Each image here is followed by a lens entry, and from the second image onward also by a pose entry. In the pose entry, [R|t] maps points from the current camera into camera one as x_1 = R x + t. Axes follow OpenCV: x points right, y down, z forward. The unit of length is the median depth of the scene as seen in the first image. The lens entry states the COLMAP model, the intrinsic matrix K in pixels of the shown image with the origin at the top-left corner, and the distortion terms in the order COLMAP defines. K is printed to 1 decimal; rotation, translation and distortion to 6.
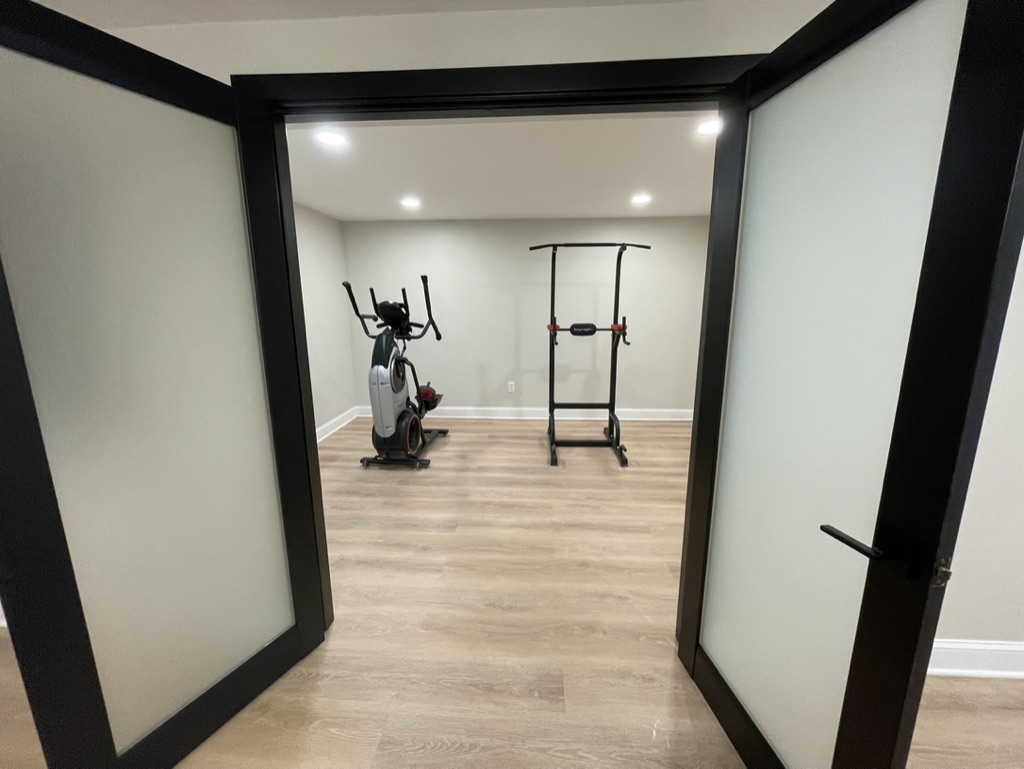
lens RADIAL K [[413.1, 0, 512.1], [0, 413.1, 375.9], [0, 0, 1]] dist [-0.003325, -0.000084]
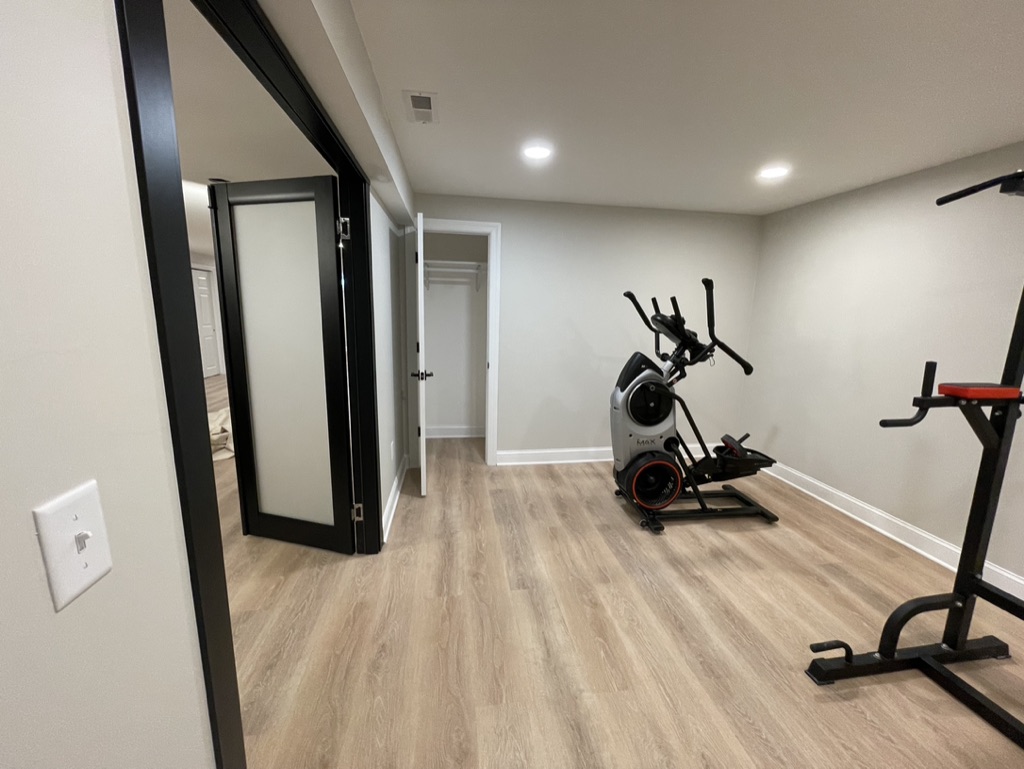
lens RADIAL K [[413.1, 0, 510.5], [0, 413.1, 378.2], [0, 0, 1]] dist [-0.003325, -0.000084]
pose [[0.204581, 0.174341, -0.963199, 0.451832], [-0.194670, 0.971601, 0.134514, -0.112497], [0.959297, 0.159987, 0.232711, 0.566241]]
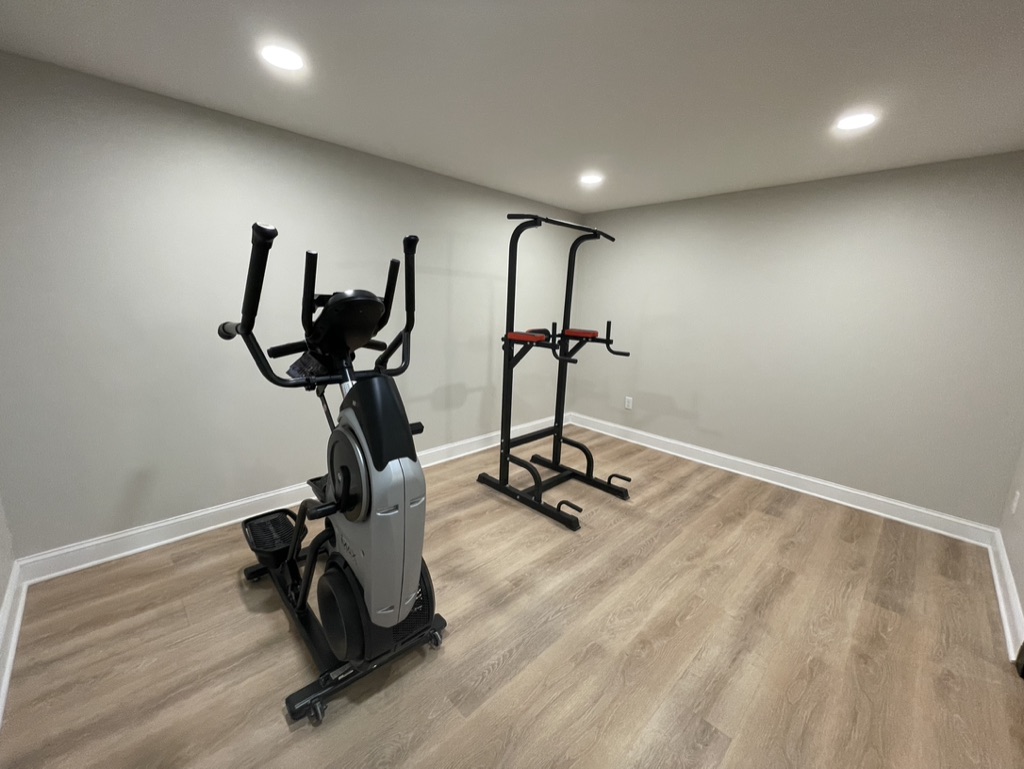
lens RADIAL K [[413.1, 0, 515.5], [0, 413.1, 375.4], [0, 0, 1]] dist [-0.003325, -0.000084]
pose [[0.667268, -0.106514, 0.737163, -0.514610], [0.091861, 0.993934, 0.060464, -0.113025], [-0.739132, 0.027371, 0.673005, 0.641004]]
